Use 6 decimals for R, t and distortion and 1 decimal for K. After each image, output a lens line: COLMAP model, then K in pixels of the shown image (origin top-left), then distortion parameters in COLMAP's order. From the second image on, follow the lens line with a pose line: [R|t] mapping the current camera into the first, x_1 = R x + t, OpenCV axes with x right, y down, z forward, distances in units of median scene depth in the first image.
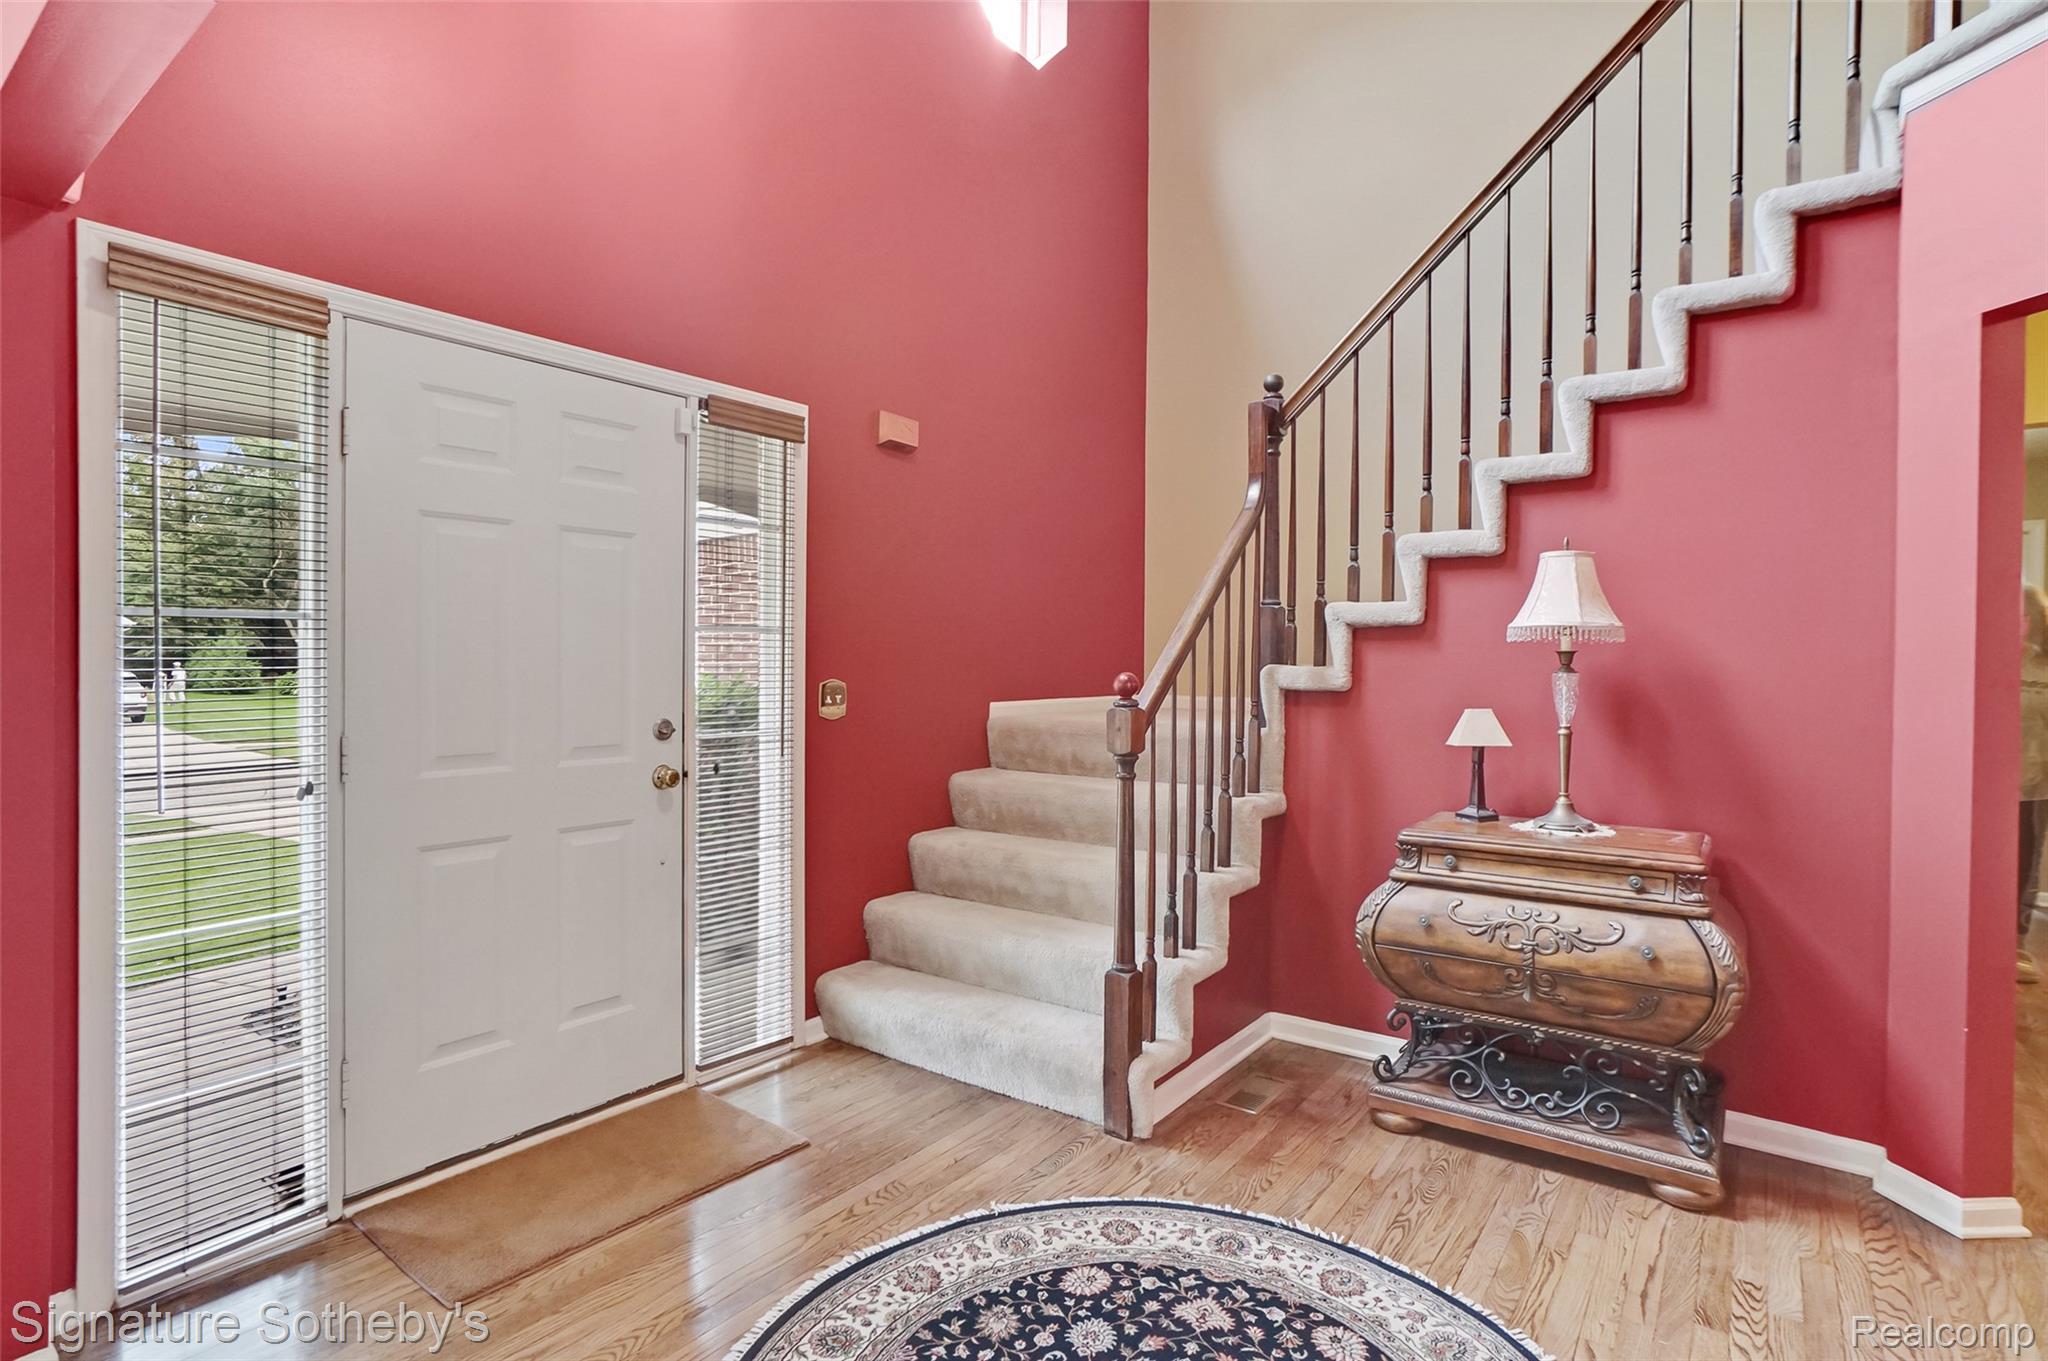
lens RADIAL K [[1037.5, 0, 996.1], [0, 1037.5, 680.3], [0, 0, 1]] dist [-0.025471, 0.010733]
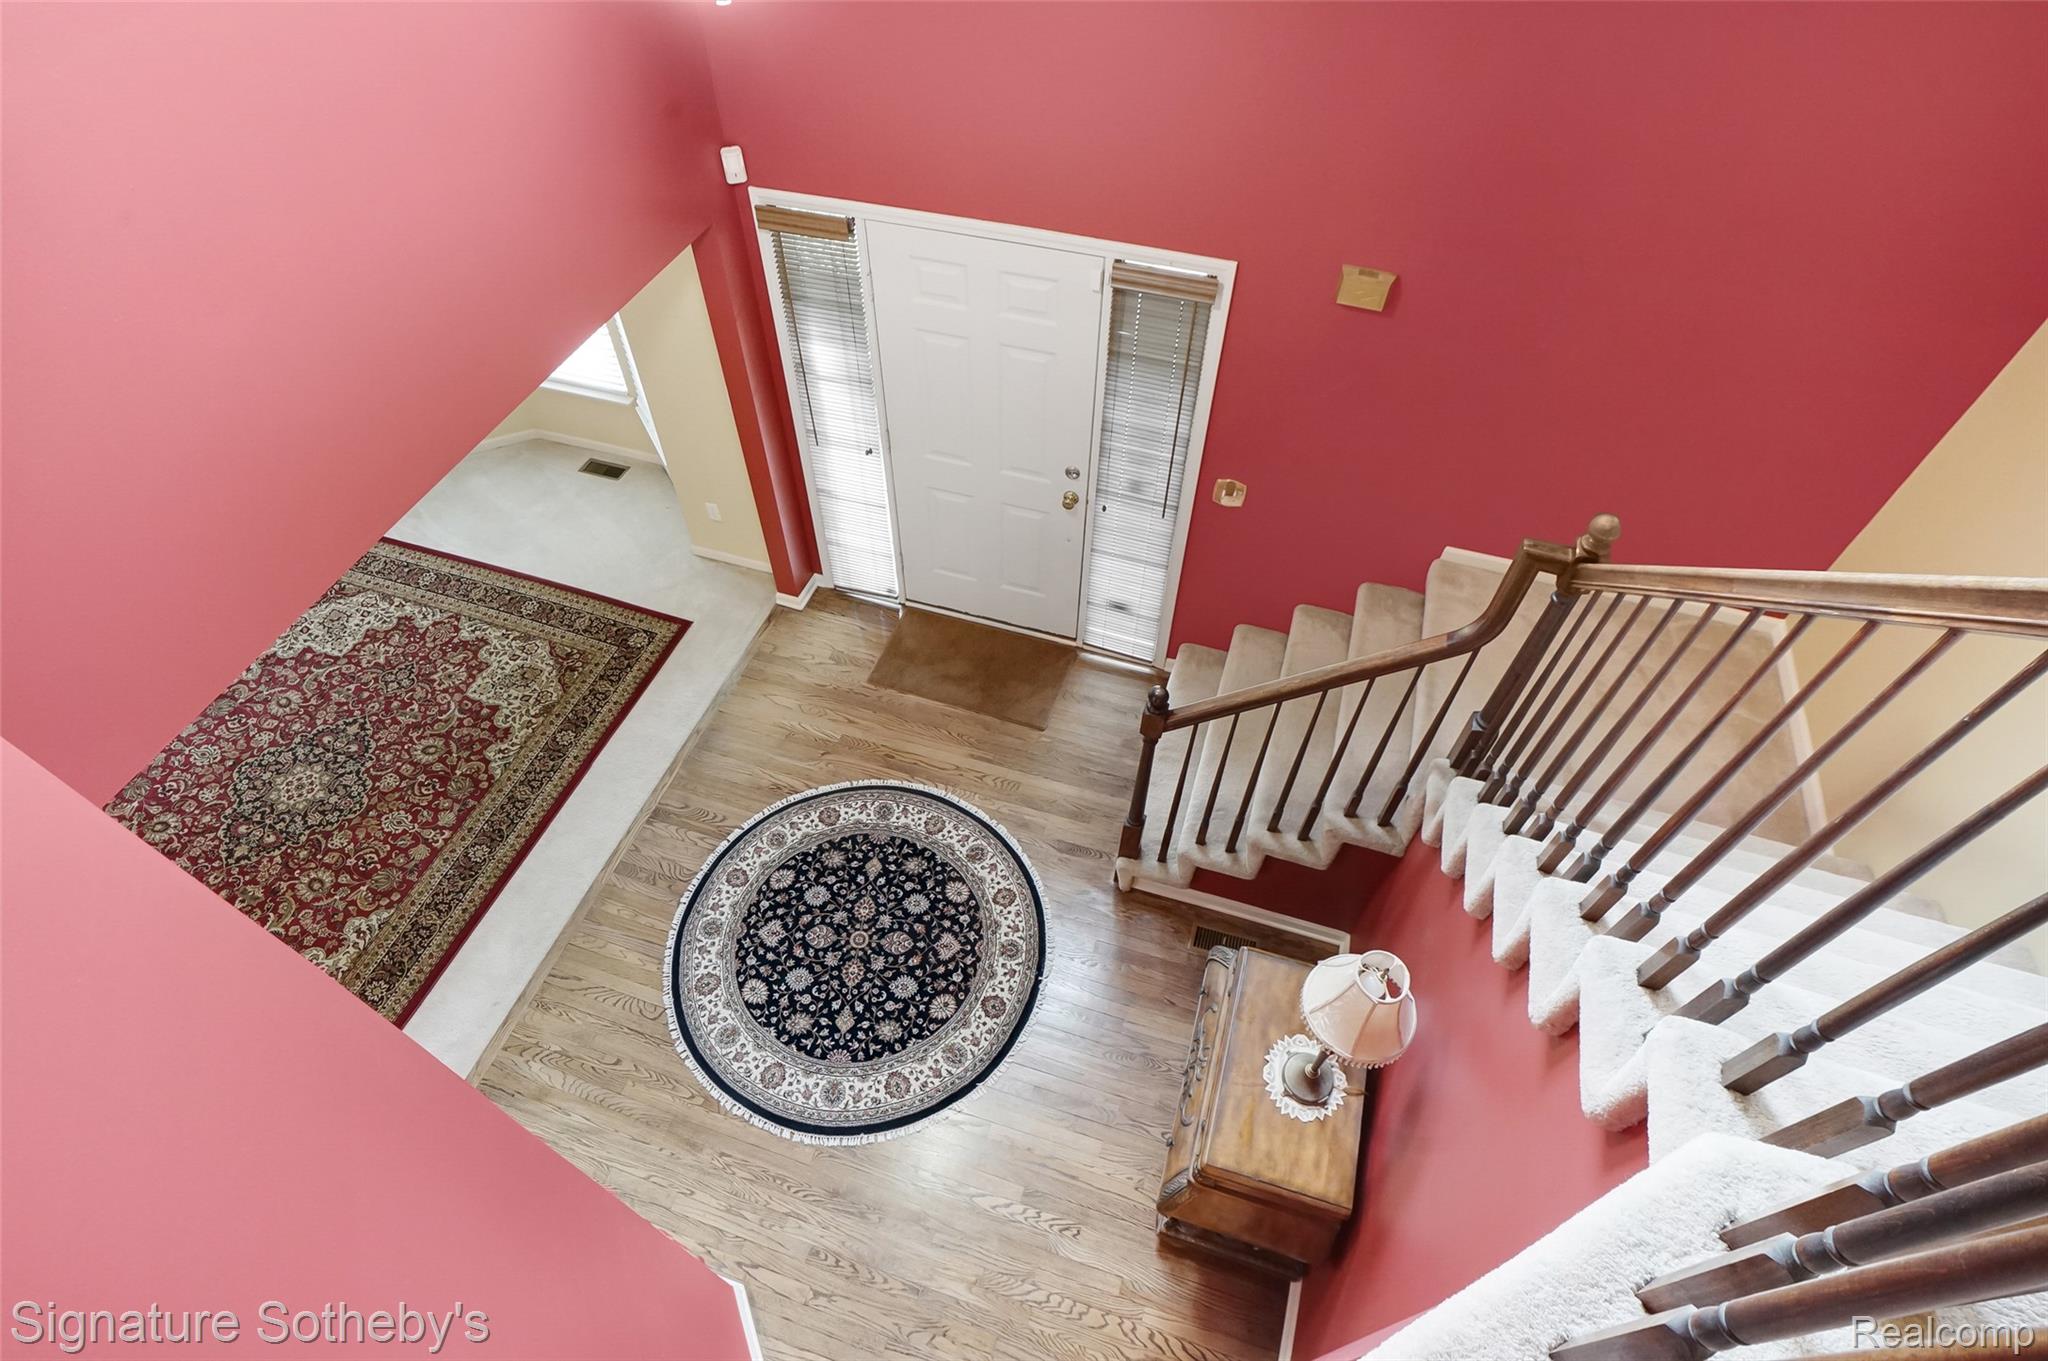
lens RADIAL K [[1037.5, 0, 1028.9], [0, 1037.5, 669.0], [0, 0, 1]] dist [-0.025471, 0.010733]
pose [[0.338240, 0.718066, -0.608256, 0.732741], [-0.012877, 0.649823, 0.759976, -0.869950], [0.940972, -0.249222, 0.229043, 0.529671]]
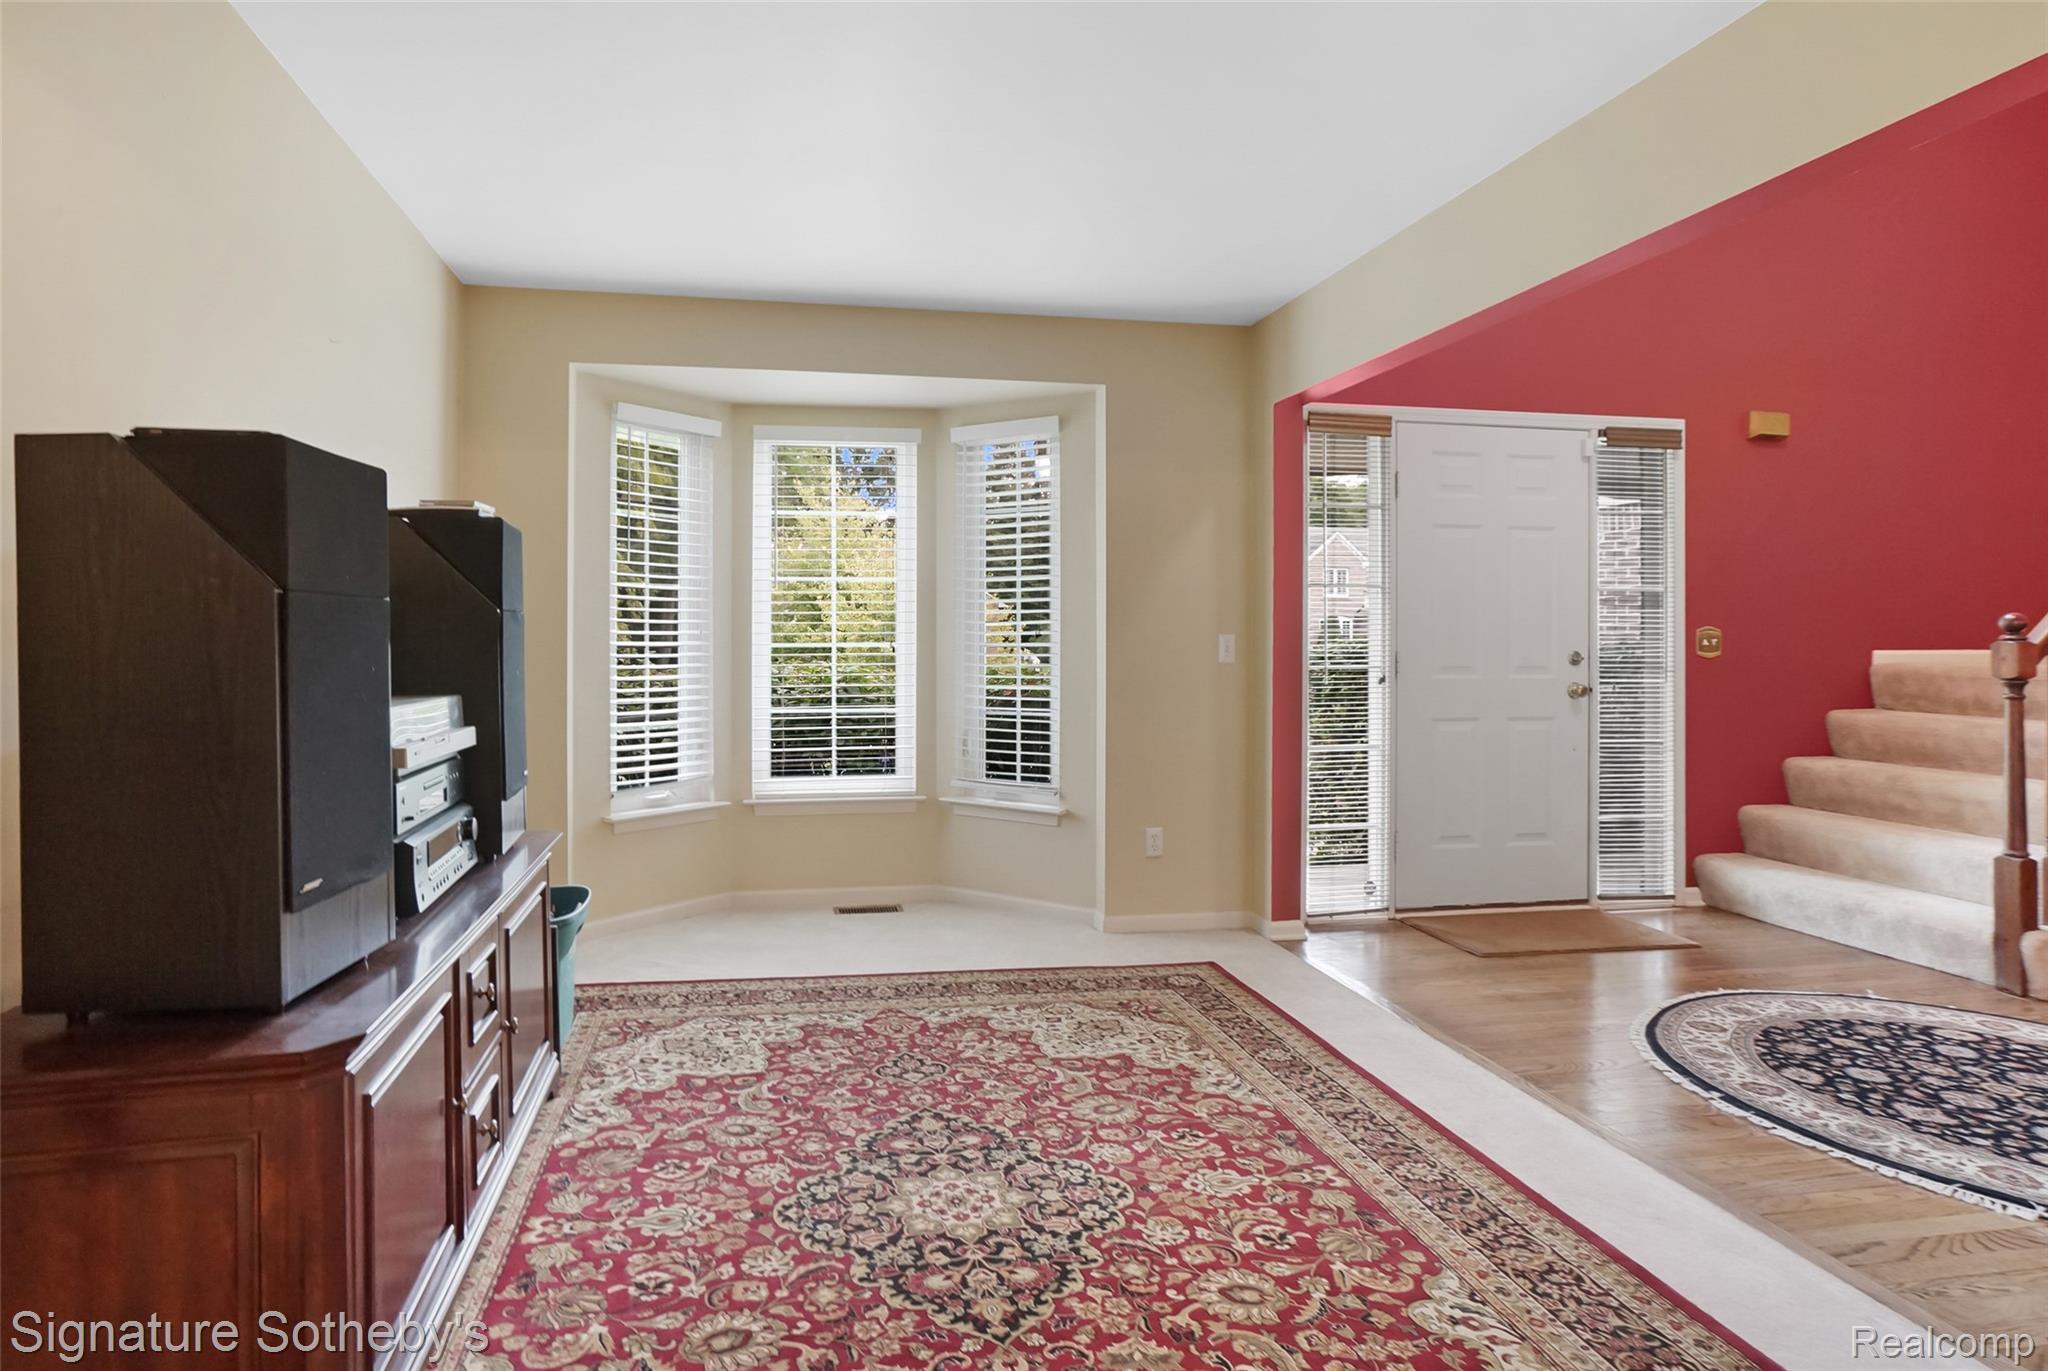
lens RADIAL K [[1037.5, 0, 951.2], [0, 1037.5, 626.8], [0, 0, 1]] dist [-0.025471, 0.010733]
pose [[0.730300, -0.011135, -0.683036, 0.030723], [-0.011299, 0.999533, -0.028376, 0.053963], [0.683033, 0.028441, 0.729833, -0.672570]]
